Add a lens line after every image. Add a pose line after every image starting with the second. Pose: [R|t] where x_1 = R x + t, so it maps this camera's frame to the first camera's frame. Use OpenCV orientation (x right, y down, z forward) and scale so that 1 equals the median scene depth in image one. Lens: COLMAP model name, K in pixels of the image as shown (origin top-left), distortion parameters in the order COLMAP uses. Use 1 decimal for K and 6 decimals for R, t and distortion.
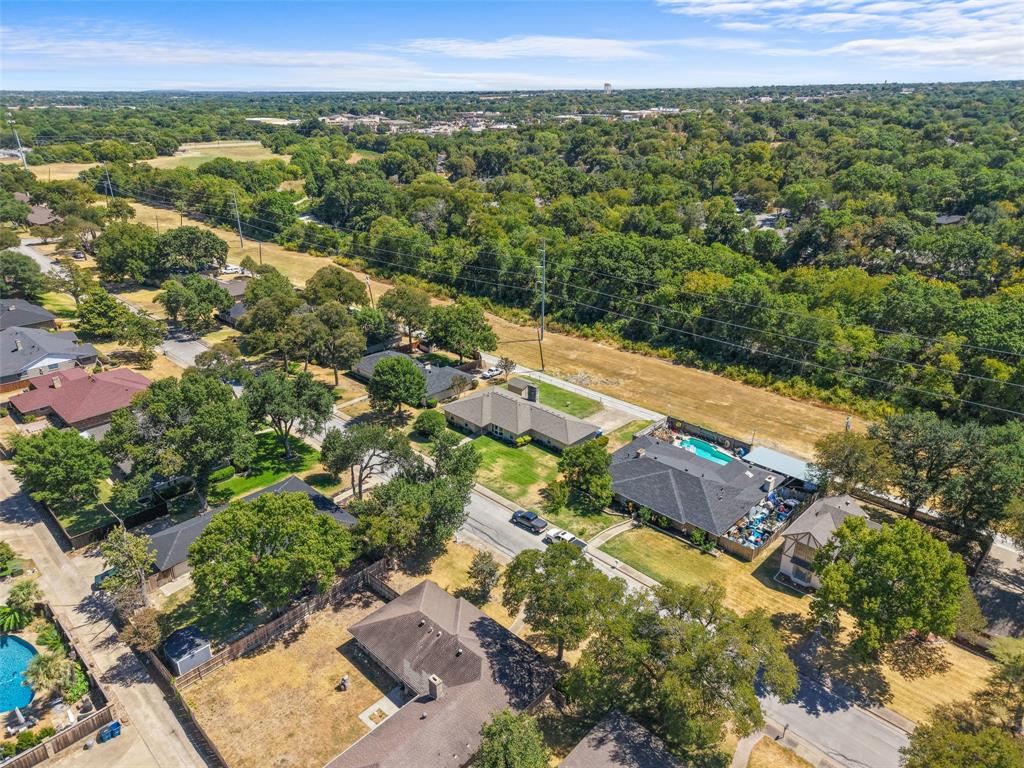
lens RADIAL K [[676.5, 0, 509.4], [0, 676.5, 386.2], [0, 0, 1]] dist [0.055627, -0.024294]
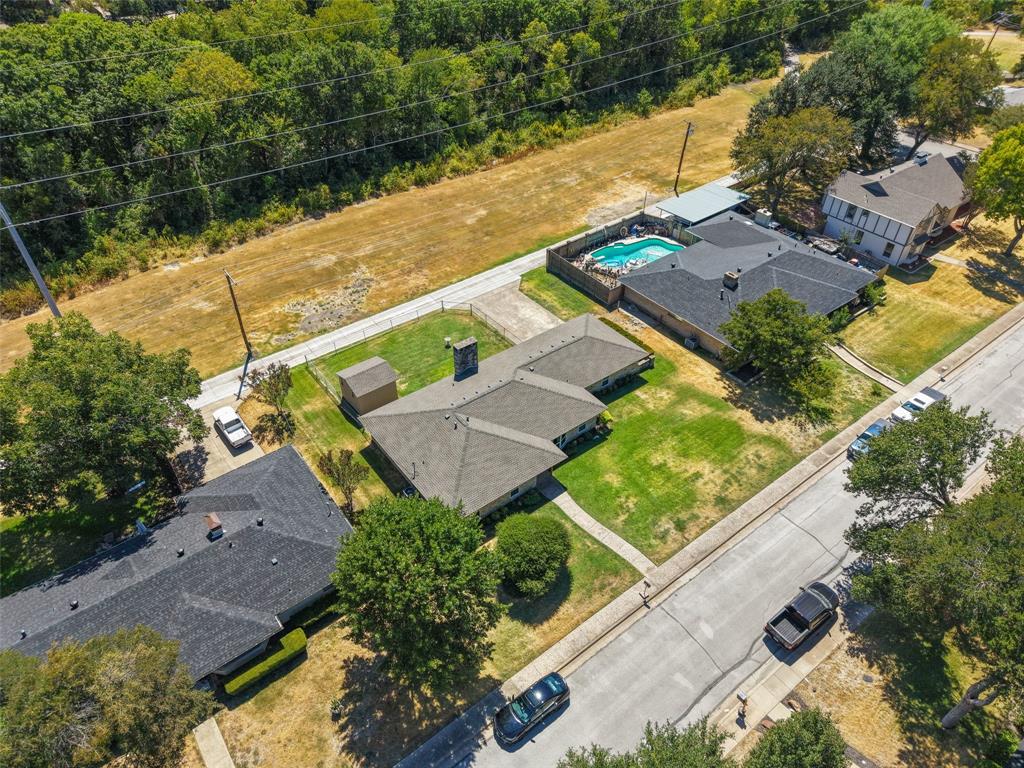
lens RADIAL K [[676.5, 0, 509.4], [0, 676.5, 386.2], [0, 0, 1]] dist [0.055627, -0.024294]
pose [[0.150294, -0.643537, 0.750514, -0.311690], [0.390473, 0.736057, 0.552947, -0.212048], [-0.908263, 0.209951, 0.361909, 0.734119]]
